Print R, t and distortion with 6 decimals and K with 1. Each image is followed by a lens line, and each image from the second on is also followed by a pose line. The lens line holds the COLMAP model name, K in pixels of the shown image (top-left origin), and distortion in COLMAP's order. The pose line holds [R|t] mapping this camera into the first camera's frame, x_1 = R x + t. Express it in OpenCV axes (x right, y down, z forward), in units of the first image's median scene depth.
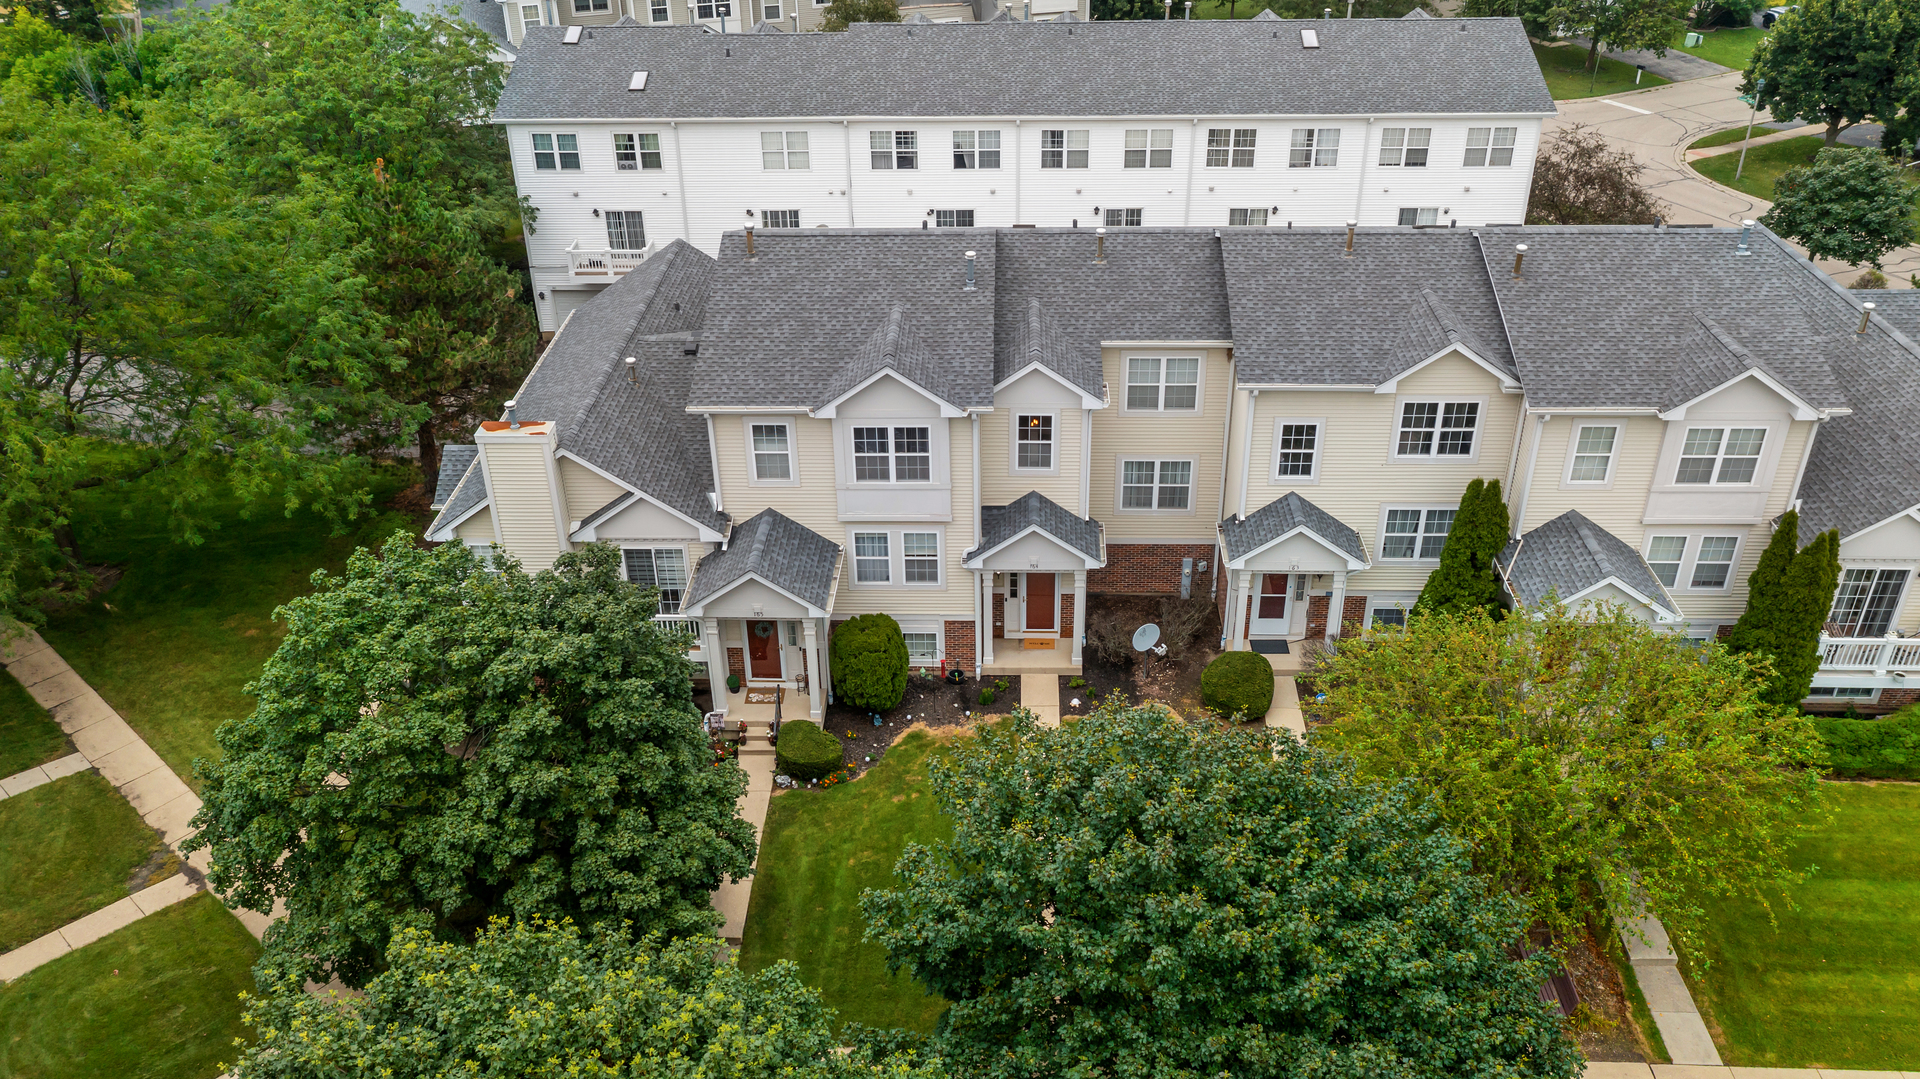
lens RADIAL K [[1519.4, 0, 960.0], [0, 1519.4, 539.5], [0, 0, 1]] dist [-0.004453, 0.004350]
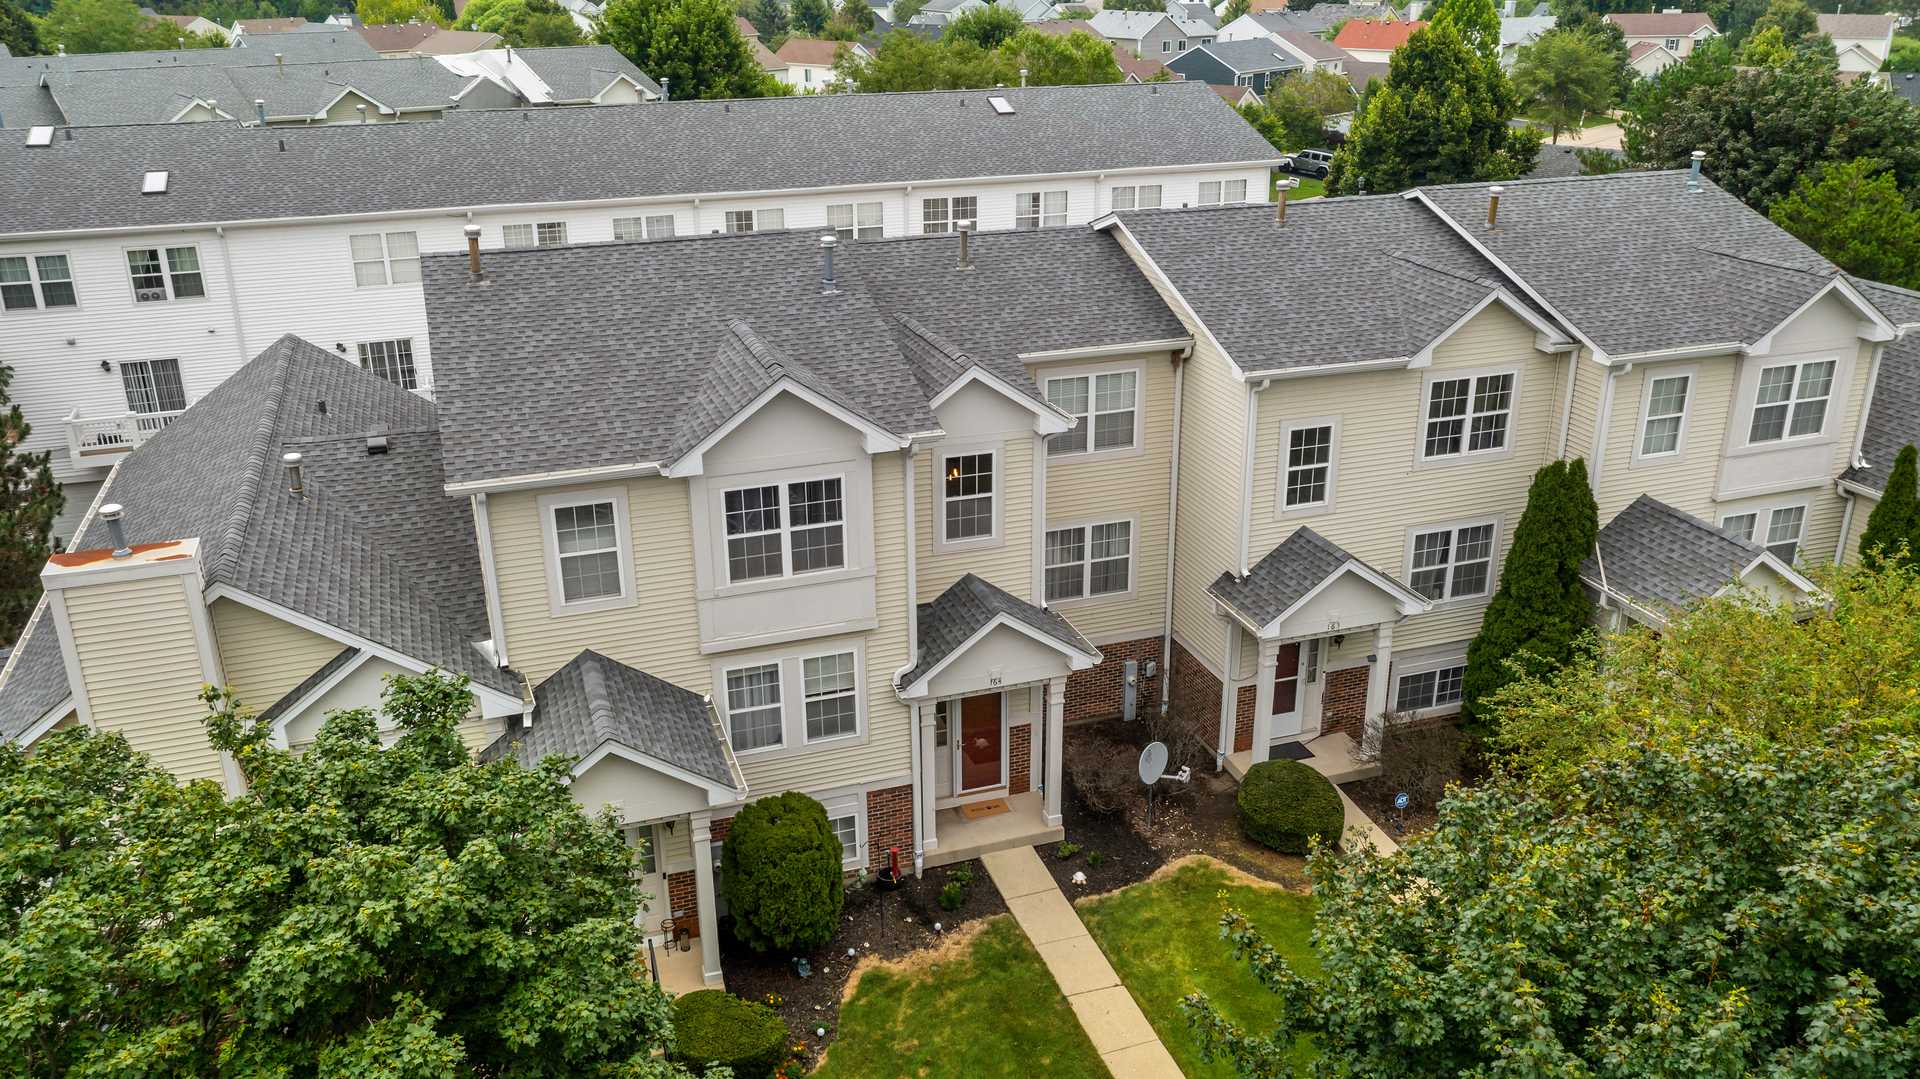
lens RADIAL K [[1519.4, 0, 960.0], [0, 1519.4, 539.5], [0, 0, 1]] dist [-0.004453, 0.004350]
pose [[0.933744, -0.124032, 0.335765, -0.183574], [0.178643, 0.974347, -0.136871, 0.045742], [-0.310176, 0.187785, 0.931948, 0.377842]]
